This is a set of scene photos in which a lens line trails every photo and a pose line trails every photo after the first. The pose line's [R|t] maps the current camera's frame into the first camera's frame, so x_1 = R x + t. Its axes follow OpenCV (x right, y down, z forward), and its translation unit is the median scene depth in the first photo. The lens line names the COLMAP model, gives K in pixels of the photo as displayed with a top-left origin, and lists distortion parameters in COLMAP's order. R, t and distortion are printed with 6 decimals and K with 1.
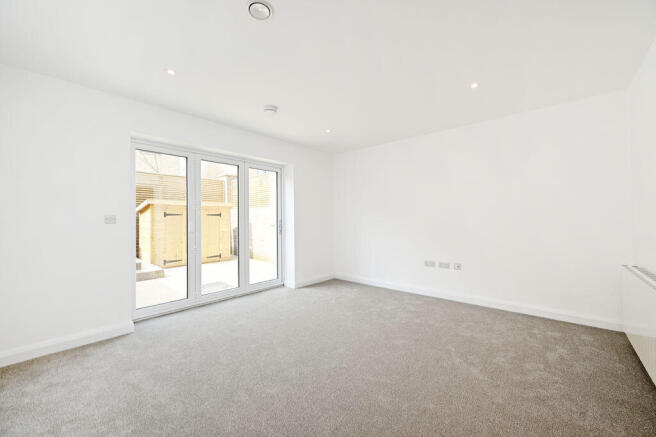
lens RADIAL K [[258.6, 0, 329.1], [0, 258.6, 216.3], [0, 0, 1]] dist [-0.003157, -0.000251]
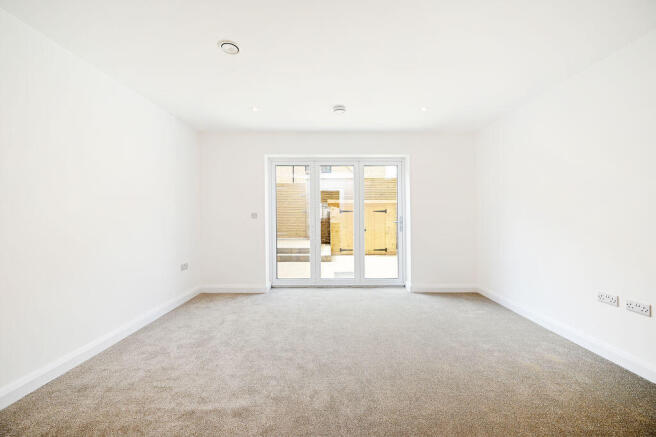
lens RADIAL K [[258.6, 0, 326.6], [0, 258.6, 218.0], [0, 0, 1]] dist [-0.003157, -0.000251]
pose [[0.666246, 0.010379, -0.745660, 0.255296], [0.006702, 0.999779, 0.019904, -0.000369], [0.745702, -0.018258, 0.666030, 0.133528]]
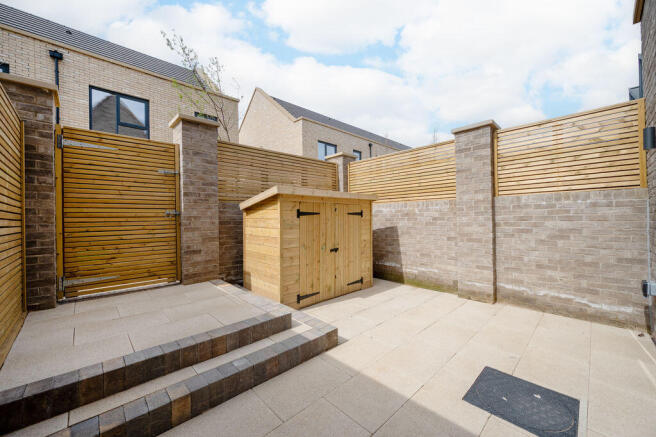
lens RADIAL K [[258.6, 0, 329.7], [0, 258.6, 218.9], [0, 0, 1]] dist [-0.003157, -0.000251]
pose [[0.997796, -0.014129, -0.064834, -0.553999], [0.014720, 0.999854, 0.008648, 0.000738], [0.064702, -0.009583, 0.997859, 0.467102]]
